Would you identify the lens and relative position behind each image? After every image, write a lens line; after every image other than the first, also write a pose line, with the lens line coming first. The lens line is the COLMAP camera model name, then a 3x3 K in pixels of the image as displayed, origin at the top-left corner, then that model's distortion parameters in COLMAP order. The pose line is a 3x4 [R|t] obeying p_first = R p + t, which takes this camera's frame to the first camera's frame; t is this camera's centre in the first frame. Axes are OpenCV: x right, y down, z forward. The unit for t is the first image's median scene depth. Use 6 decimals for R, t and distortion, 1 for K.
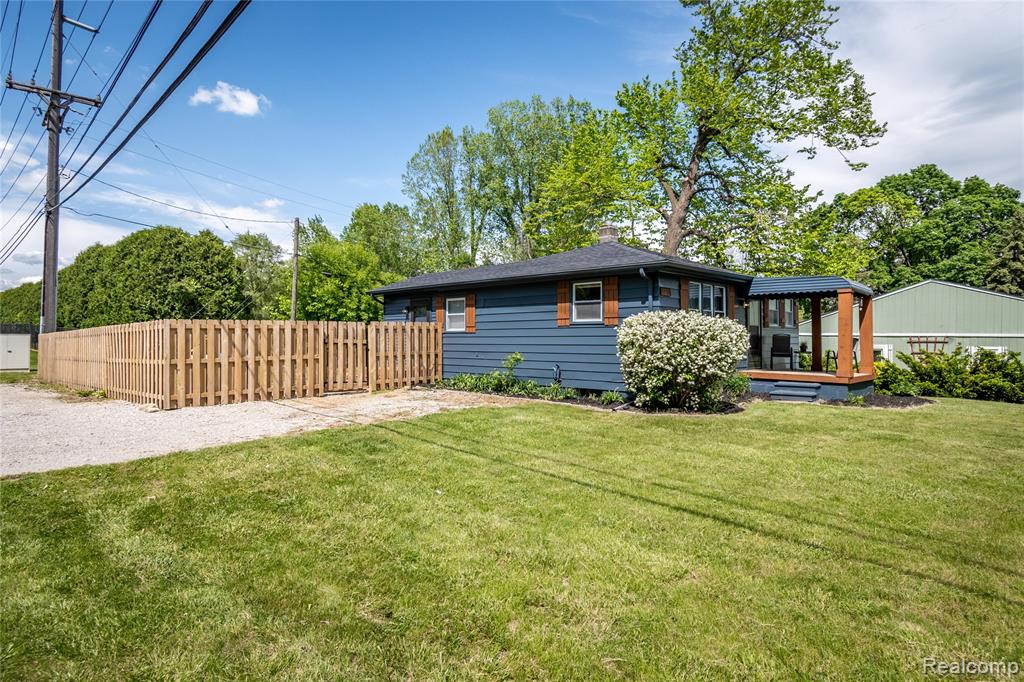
lens RADIAL K [[563.1, 0, 512.0], [0, 563.1, 341.0], [0, 0, 1]] dist [-0.000271, 0.000186]
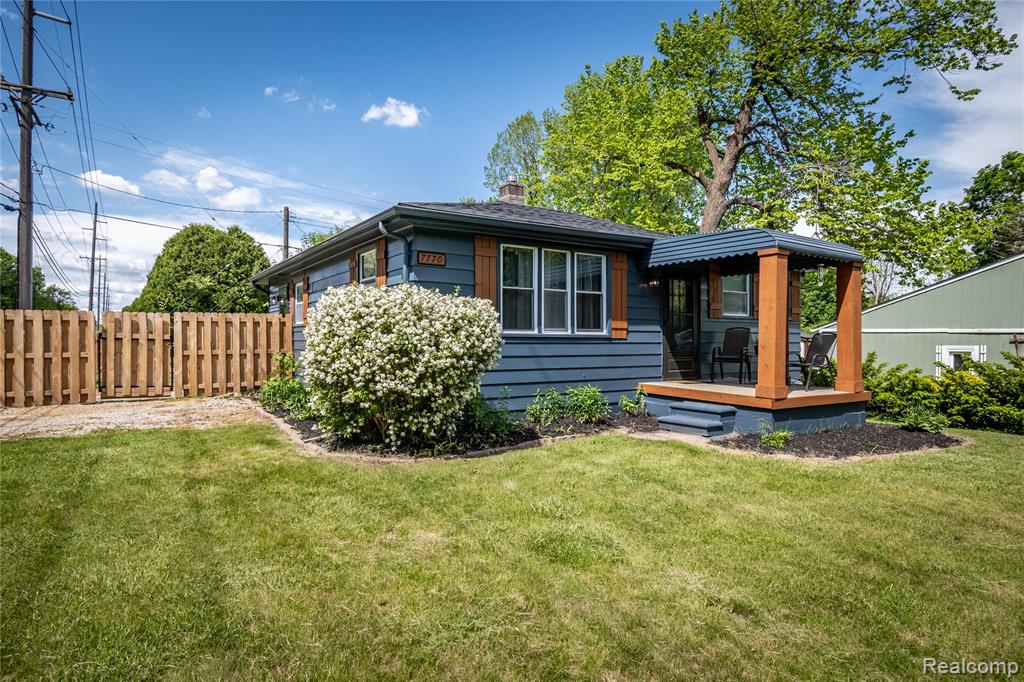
lens RADIAL K [[571.5, 0, 510.6], [0, 571.5, 355.6], [0, 0, 1]] dist [-0.000499, -0.002973]
pose [[0.974230, 0.010614, -0.225308, 0.372378], [-0.004937, 0.999656, 0.025747, 0.004234], [0.225504, -0.023971, 0.973947, 0.284880]]
